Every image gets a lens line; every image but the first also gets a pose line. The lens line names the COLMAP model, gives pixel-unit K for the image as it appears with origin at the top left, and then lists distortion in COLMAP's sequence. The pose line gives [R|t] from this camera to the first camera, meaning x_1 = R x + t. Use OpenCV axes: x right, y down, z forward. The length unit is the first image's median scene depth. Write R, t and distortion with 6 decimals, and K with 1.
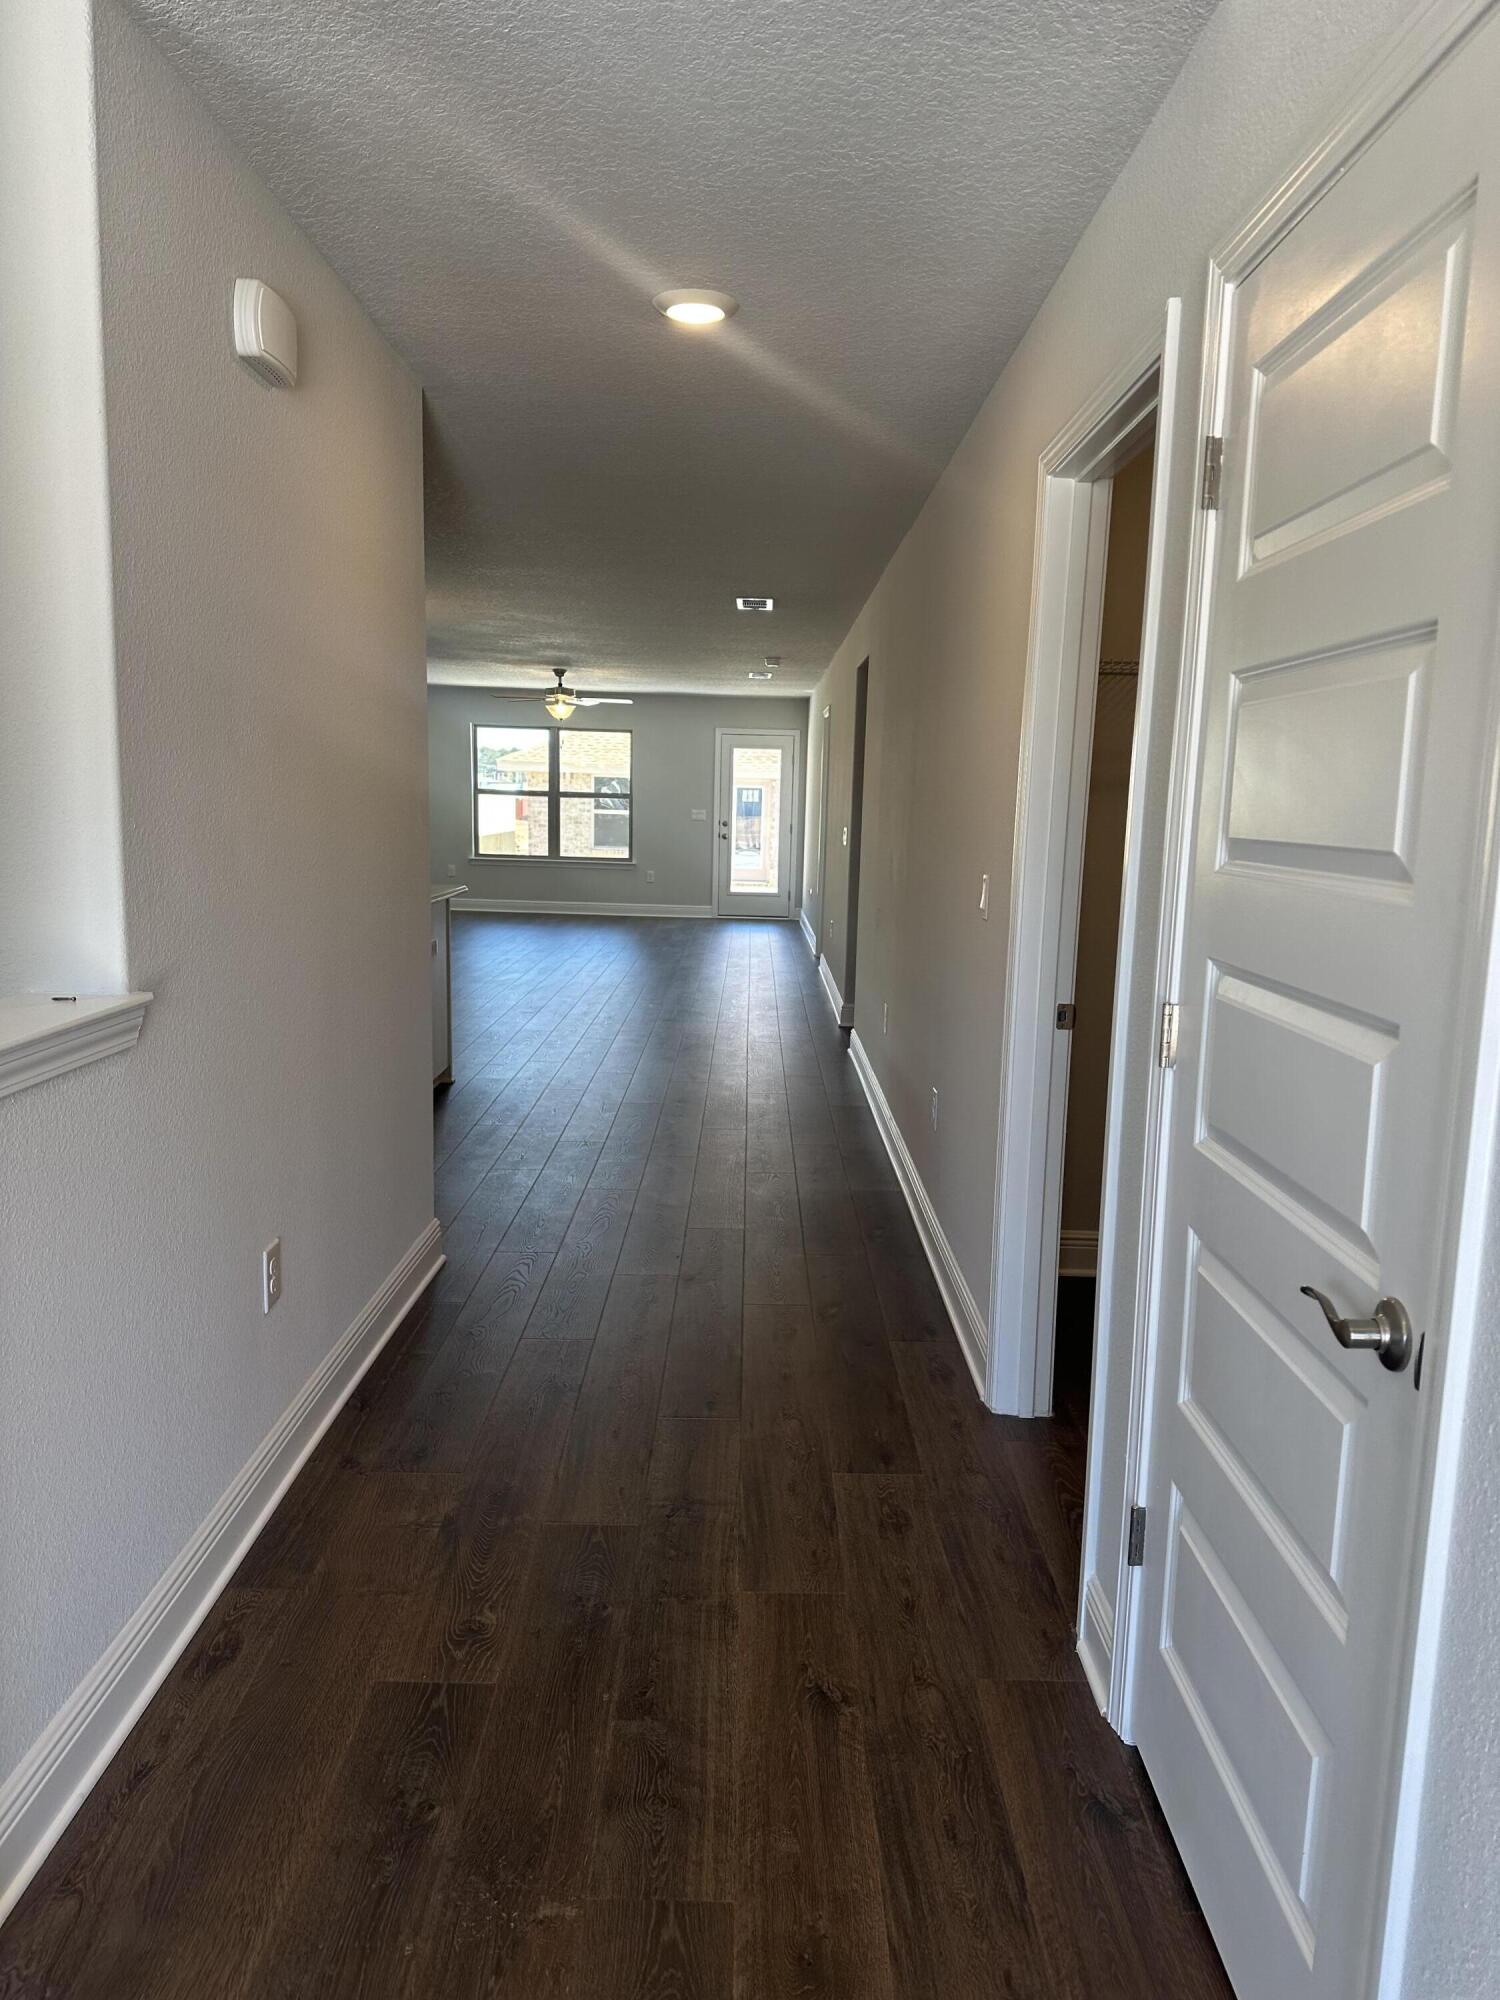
lens RADIAL K [[1395.7, 0, 746.4], [0, 1395.7, 1003.7], [0, 0, 1]] dist [0.174007, 0.000224]
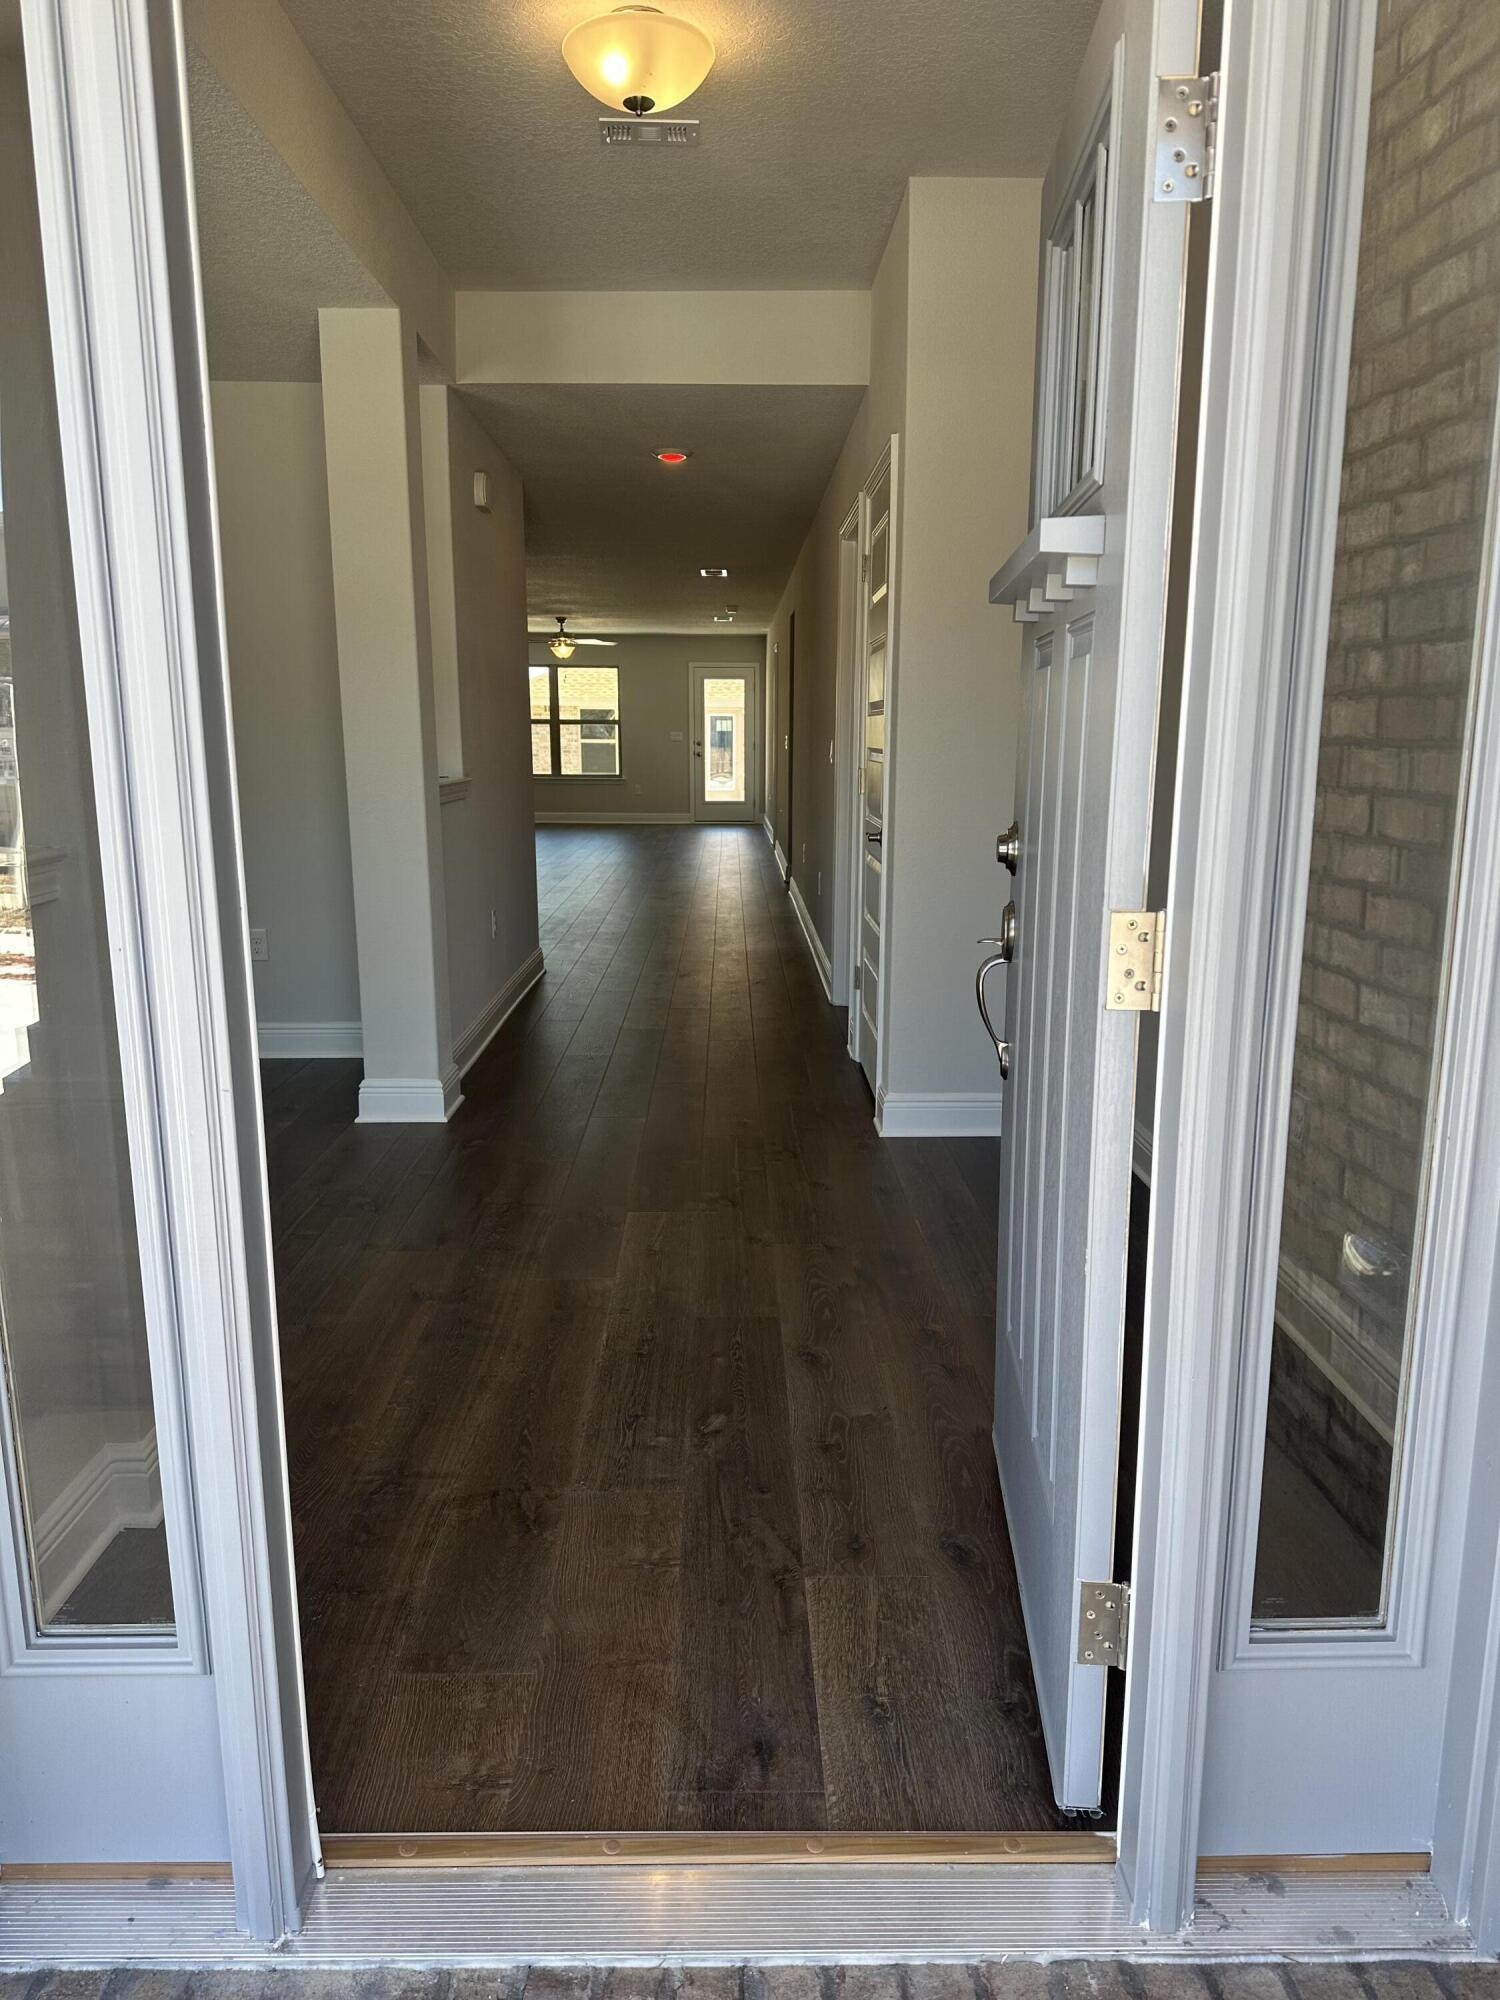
lens RADIAL K [[1395.7, 0, 746.4], [0, 1395.7, 1003.7], [0, 0, 1]] dist [0.174007, 0.000224]
pose [[0.999570, -0.026647, 0.012204, 0.005581], [0.026064, 0.998615, 0.045692, 0.046325], [-0.013405, -0.045354, 0.998881, -0.244588]]
